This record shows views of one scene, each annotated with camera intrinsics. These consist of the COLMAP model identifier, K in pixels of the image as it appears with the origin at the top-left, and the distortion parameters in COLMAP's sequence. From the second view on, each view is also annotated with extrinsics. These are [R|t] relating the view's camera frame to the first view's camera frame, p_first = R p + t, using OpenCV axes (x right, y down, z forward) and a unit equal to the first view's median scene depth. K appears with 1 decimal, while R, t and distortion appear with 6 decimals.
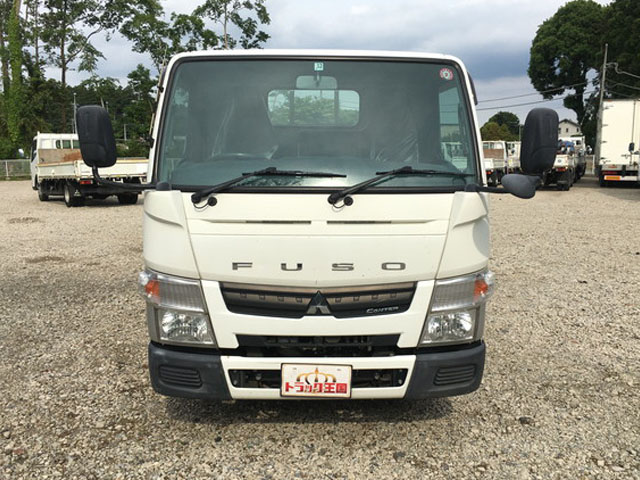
lens RADIAL K [[542.1, 0, 320.7], [0, 542.1, 236.6], [0, 0, 1]] dist [0.033257, -0.000004]
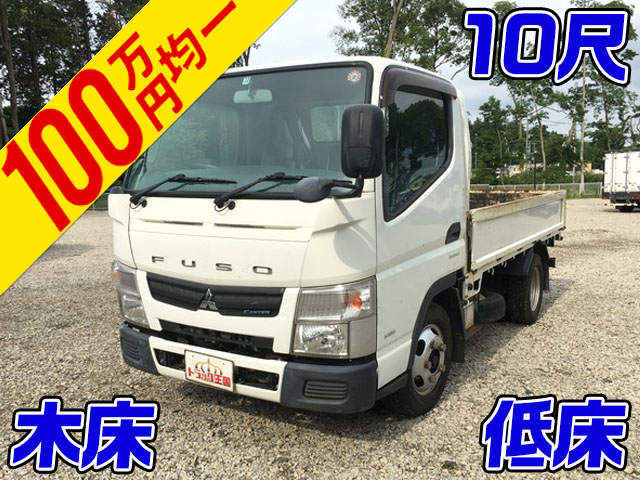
lens RADIAL K [[542.1, 0, 320.7], [0, 542.1, 243.8], [0, 0, 1]] dist [0.033257, -0.000004]
pose [[0.866102, 0.056056, -0.496714, 0.714383], [-0.061112, 0.998112, 0.006083, -0.007906], [0.496117, 0.025087, 0.867893, 0.162127]]
